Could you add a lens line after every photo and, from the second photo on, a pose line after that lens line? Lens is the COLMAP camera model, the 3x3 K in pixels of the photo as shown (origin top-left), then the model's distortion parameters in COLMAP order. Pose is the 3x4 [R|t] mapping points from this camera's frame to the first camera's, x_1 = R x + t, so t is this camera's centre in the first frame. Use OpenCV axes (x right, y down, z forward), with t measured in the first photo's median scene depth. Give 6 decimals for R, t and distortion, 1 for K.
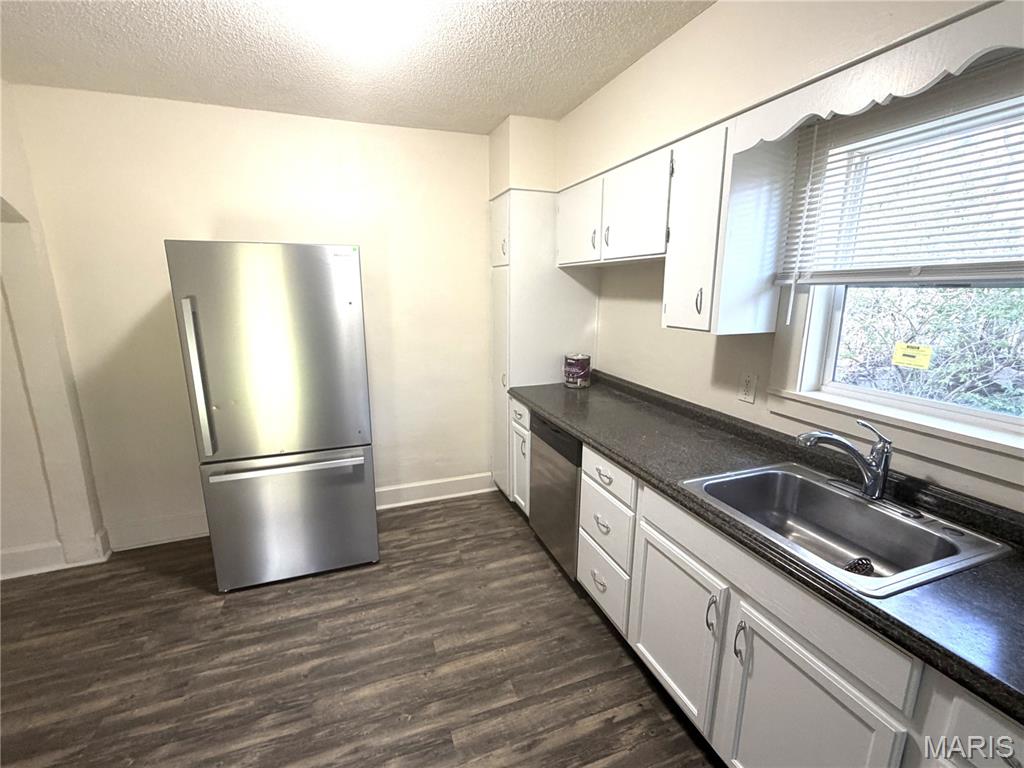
lens RADIAL K [[450.4, 0, 510.8], [0, 450.4, 383.0], [0, 0, 1]] dist [0.000827, -0.001055]
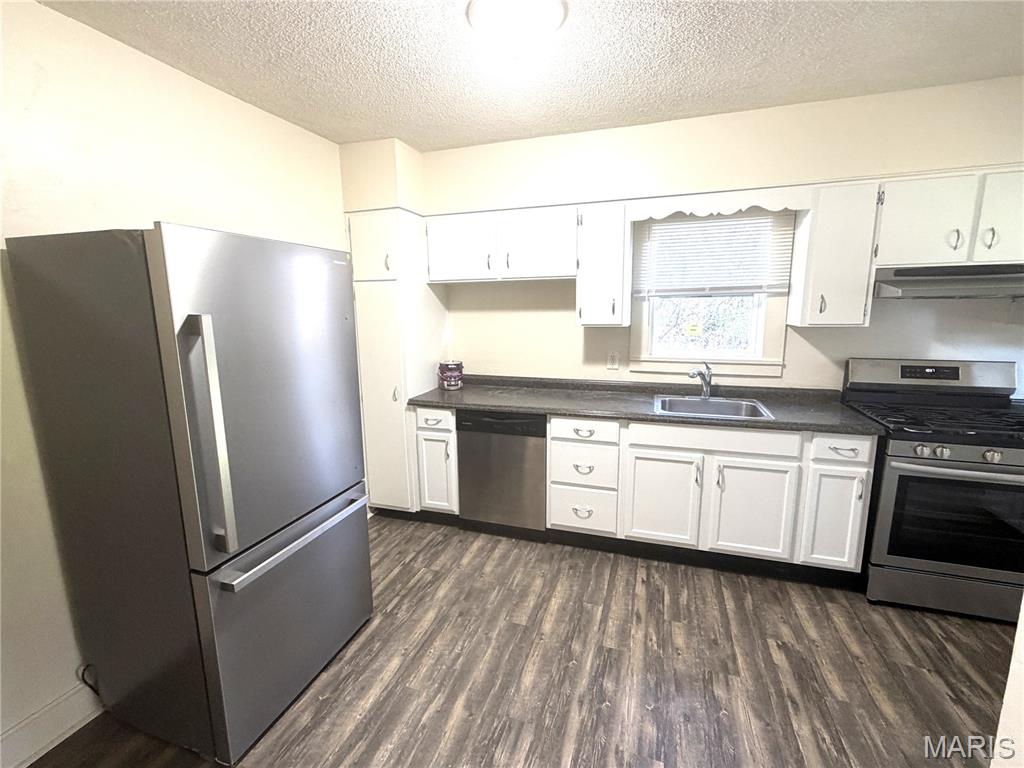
lens RADIAL K [[450.4, 0, 510.2], [0, 450.4, 384.5], [0, 0, 1]] dist [0.000827, -0.001055]
pose [[0.620478, -0.143762, 0.770934, -0.980452], [0.177718, 0.983255, 0.040321, -0.035914], [-0.763822, 0.111991, 0.635637, 0.265955]]
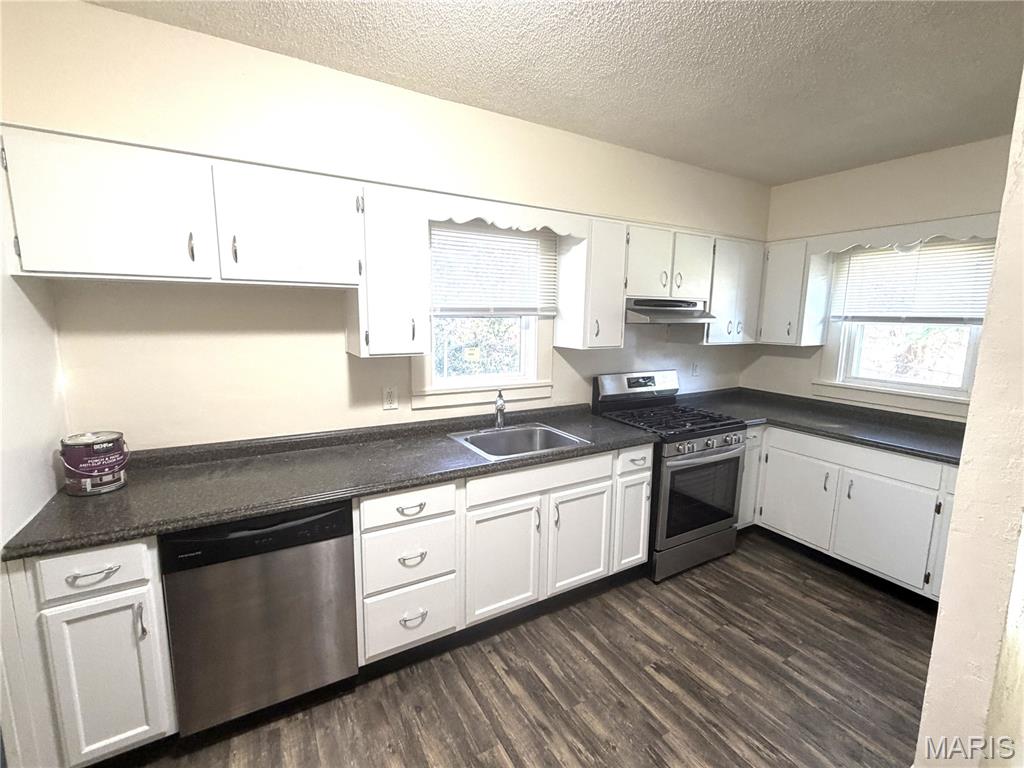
lens RADIAL K [[450.4, 0, 511.0], [0, 450.4, 382.4], [0, 0, 1]] dist [0.000827, -0.001055]
pose [[-0.174747, -0.149407, 0.973212, -0.736657], [0.193890, 0.963845, 0.182784, -0.194332], [-0.965334, 0.220637, -0.139460, 0.856508]]
